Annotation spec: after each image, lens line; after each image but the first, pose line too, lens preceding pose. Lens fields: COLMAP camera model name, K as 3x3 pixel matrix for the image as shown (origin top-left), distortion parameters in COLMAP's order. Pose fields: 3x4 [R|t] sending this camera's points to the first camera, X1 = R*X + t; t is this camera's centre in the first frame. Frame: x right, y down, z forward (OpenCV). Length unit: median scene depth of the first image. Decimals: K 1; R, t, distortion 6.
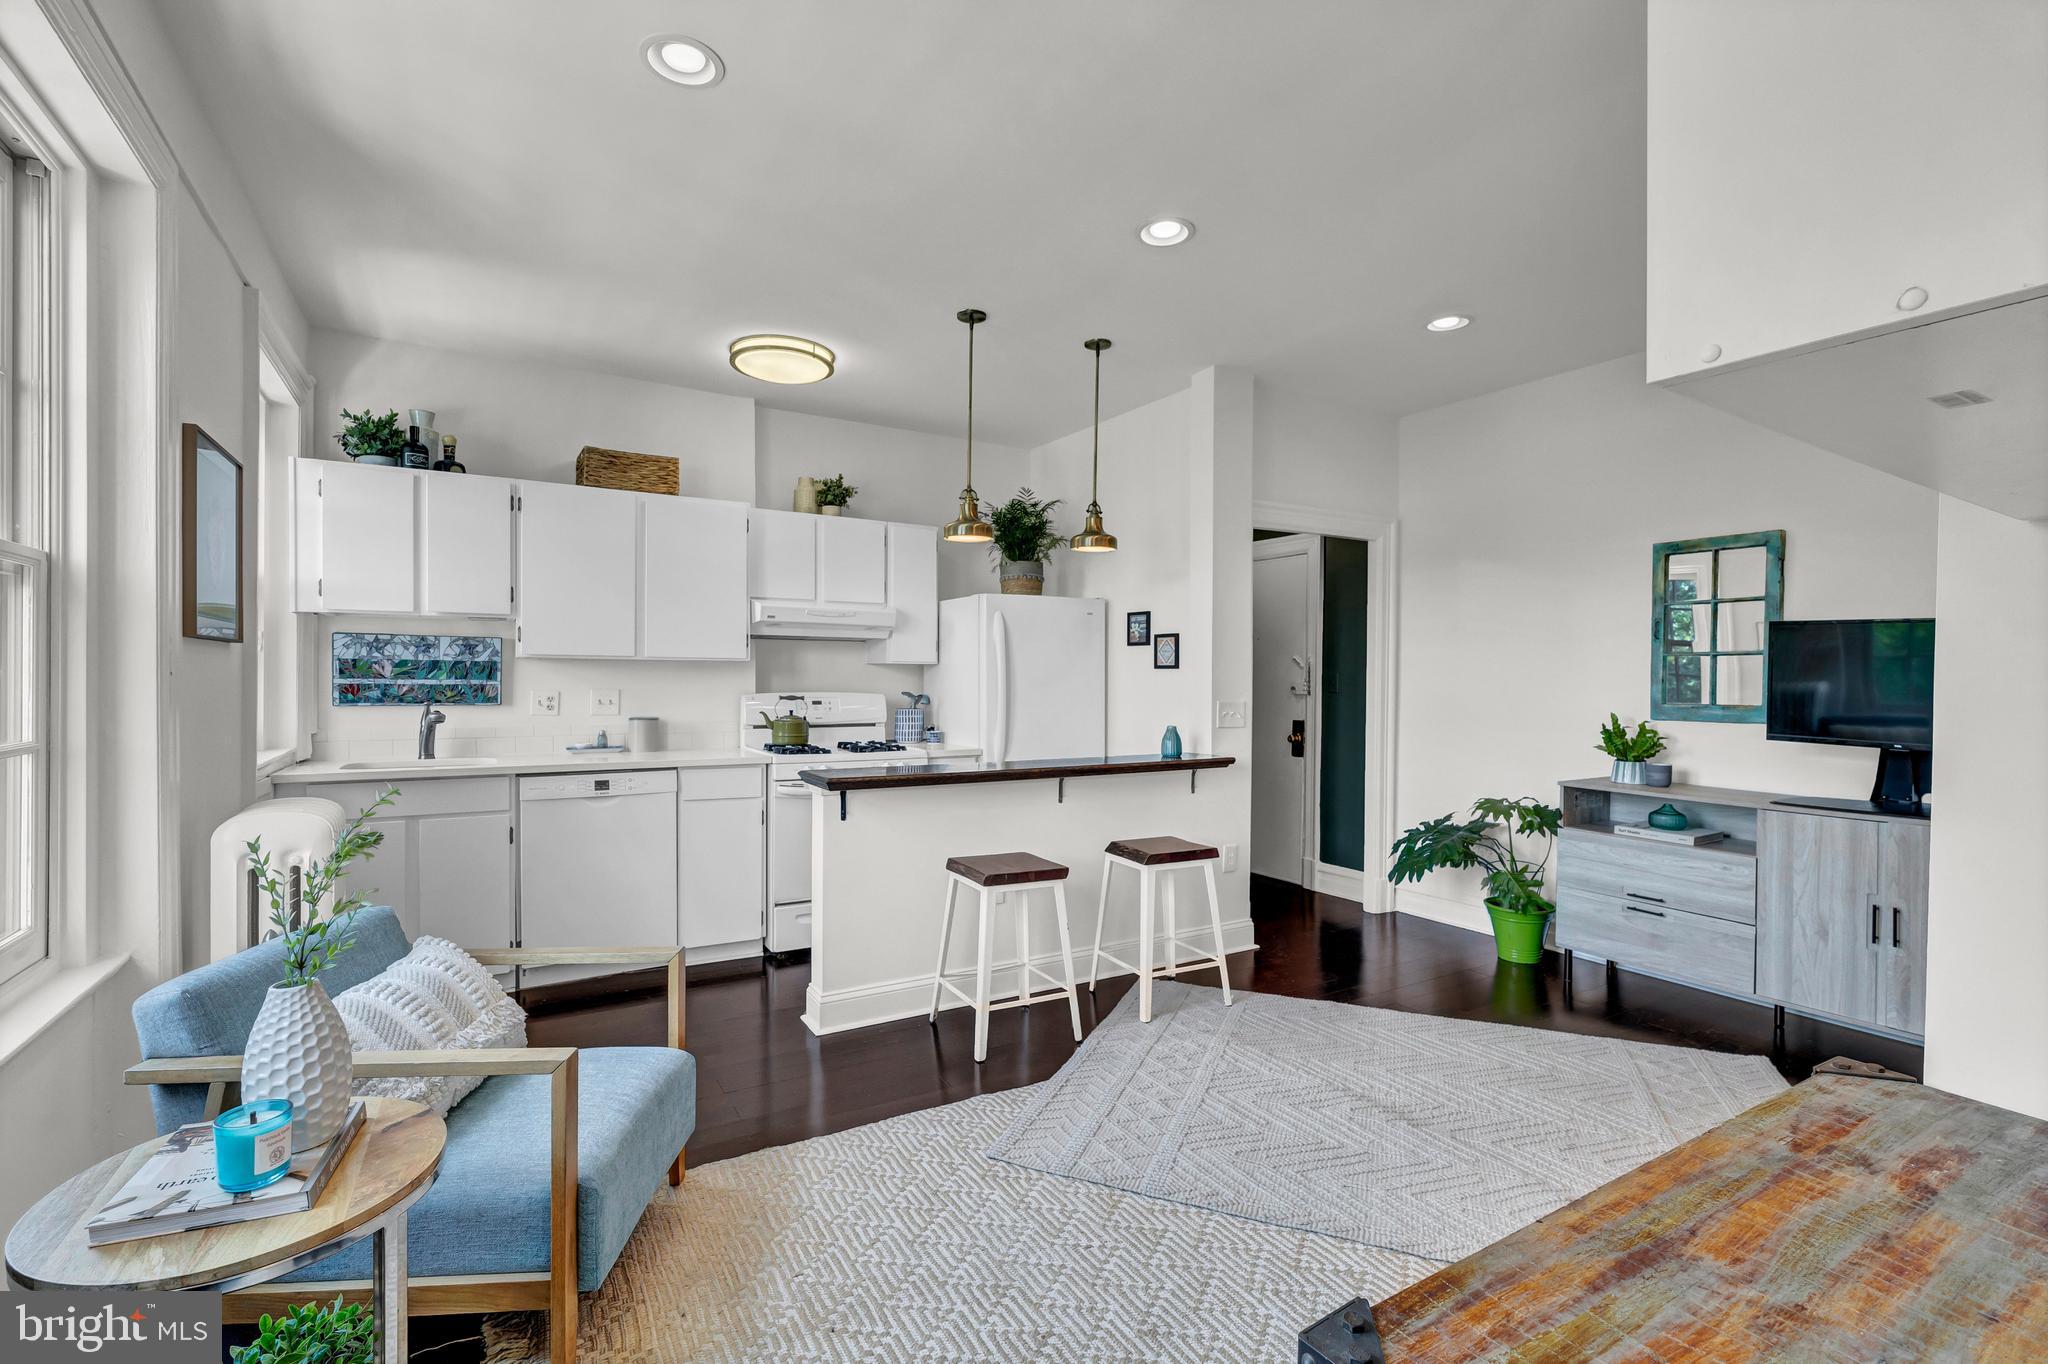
lens RADIAL K [[914.2, 0, 1024.4], [0, 914.2, 685.4], [0, 0, 1]] dist [-0.003610, 0.000302]
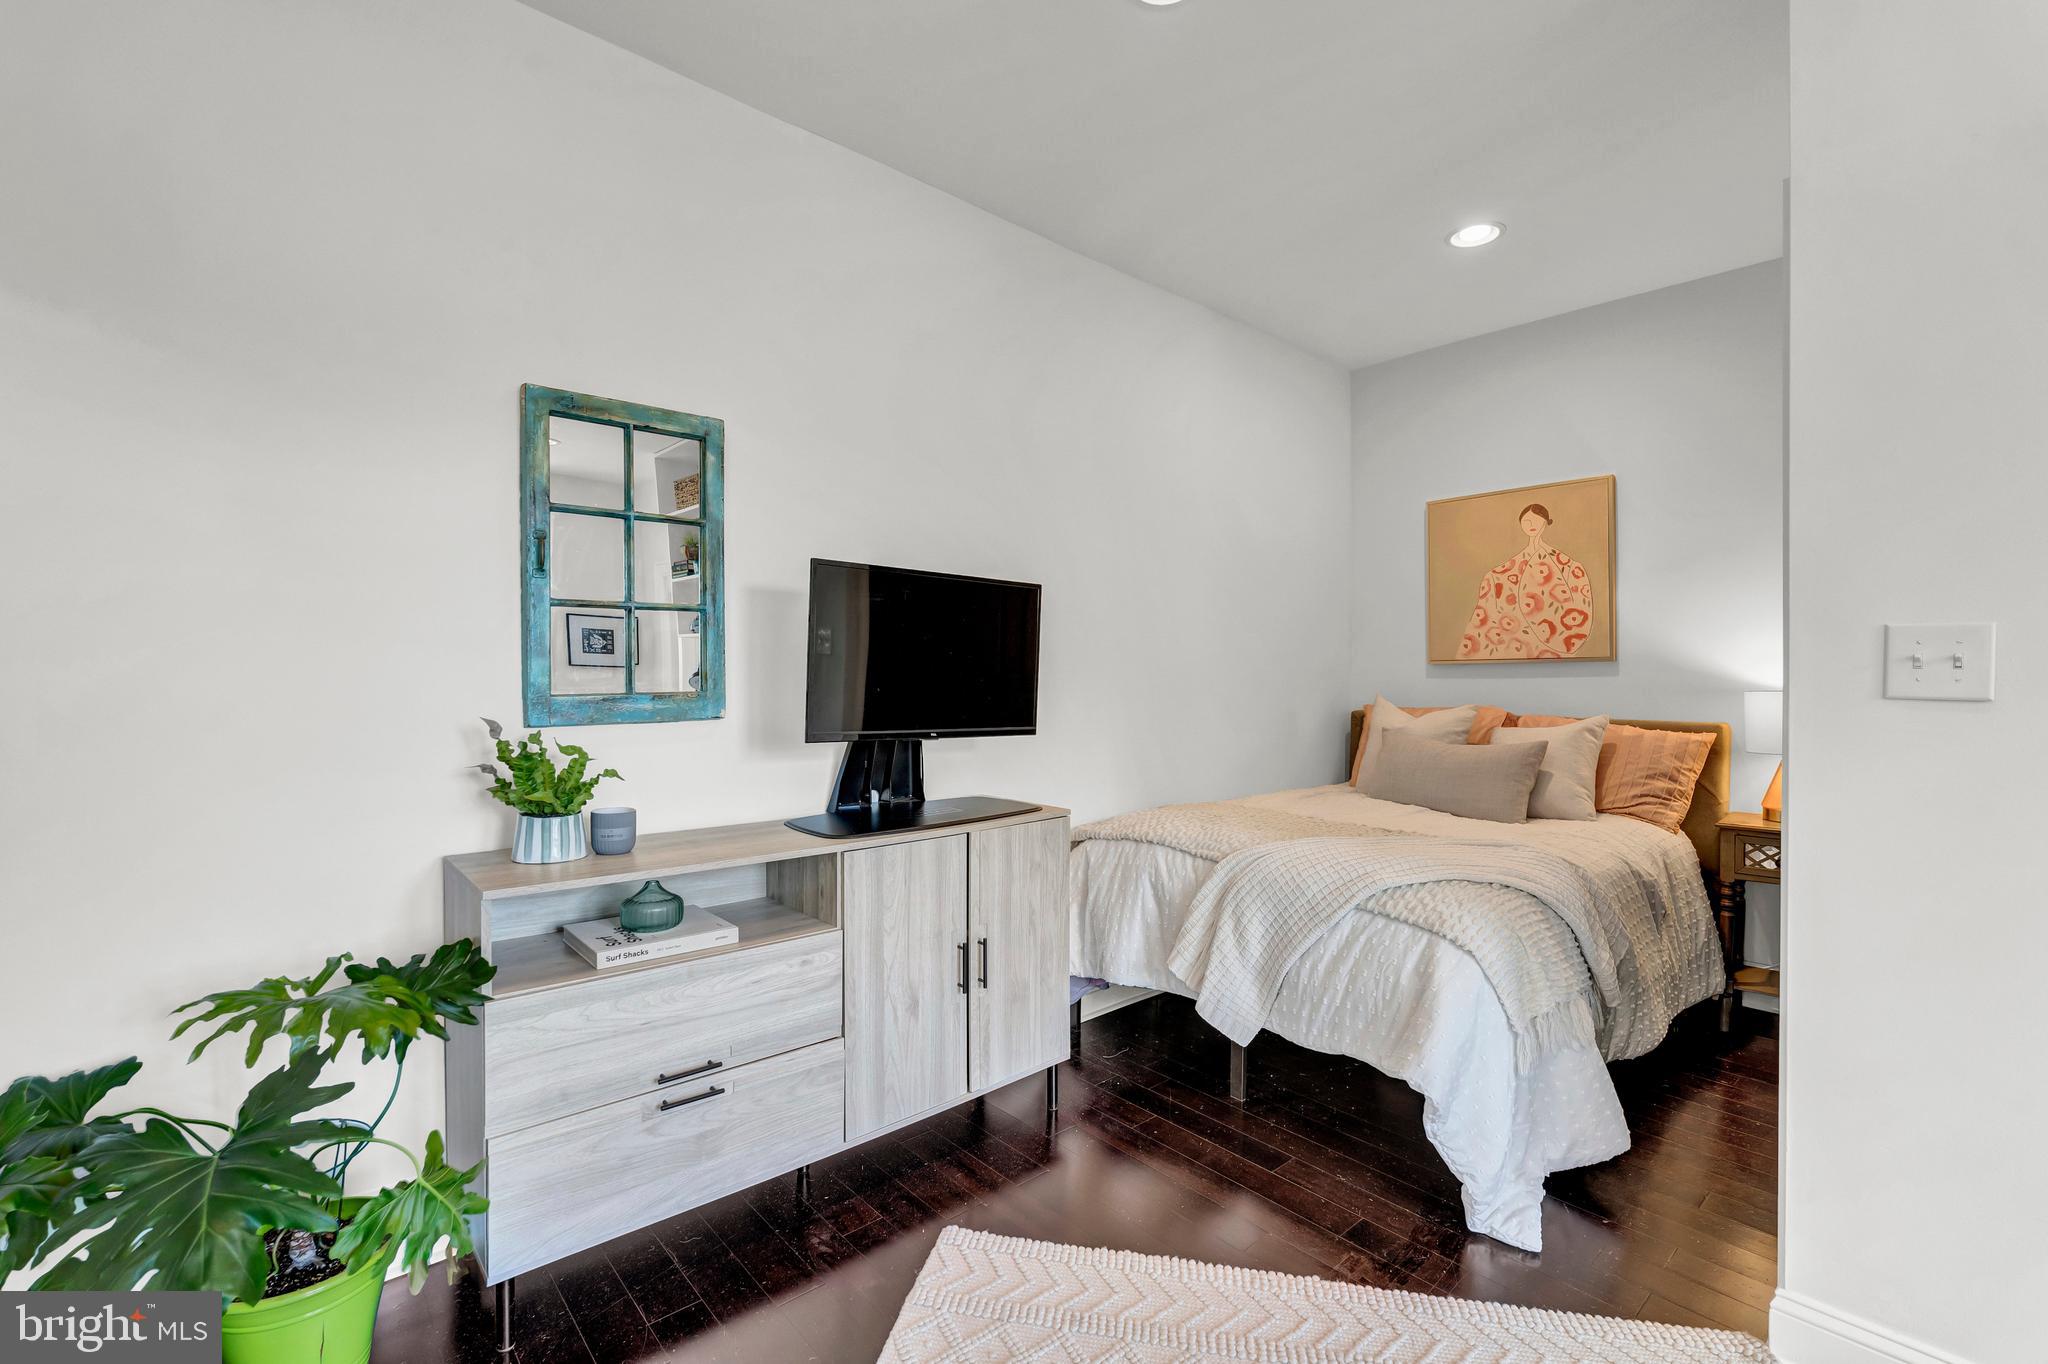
lens RADIAL K [[903.4, 0, 1028.0], [0, 903.4, 685.2], [0, 0, 1]] dist [-0.002457, -0.000047]
pose [[-0.191862, -0.020676, 0.981204, 0.141660], [0.010282, 0.999681, 0.023076, 0.005171], [-0.981368, 0.014516, -0.191588, 0.849461]]
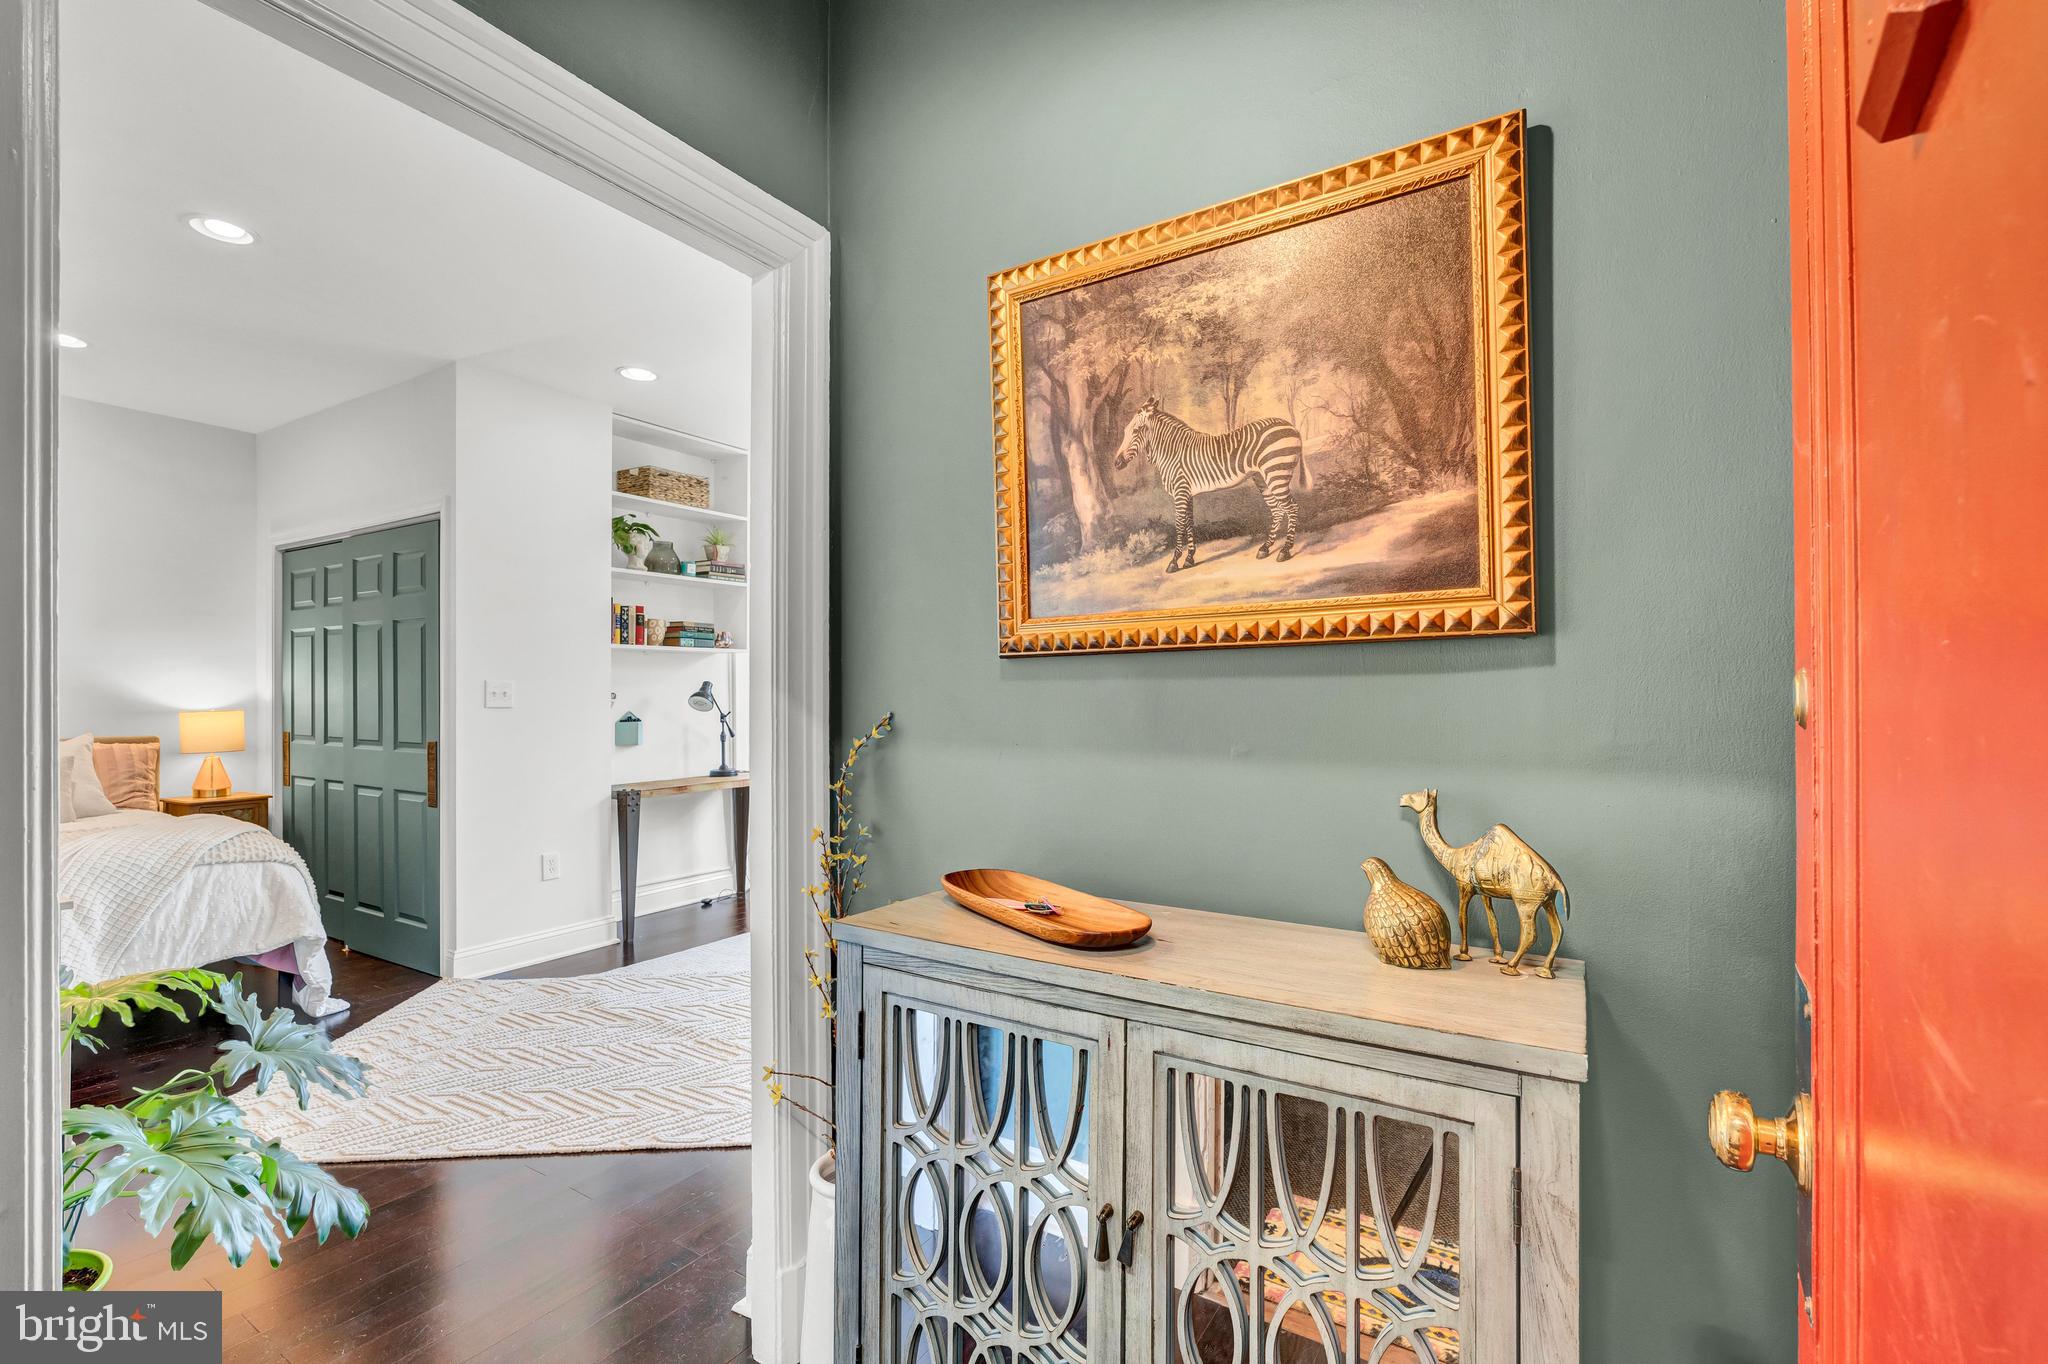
lens RADIAL K [[903.4, 0, 1028.0], [0, 903.4, 685.2], [0, 0, 1]] dist [-0.002457, -0.000047]
pose [[-0.890600, -0.006008, -0.454747, 0.373144], [-0.005628, 0.999982, -0.002188, -0.003397], [0.454752, 0.000611, -0.890618, 1.643224]]
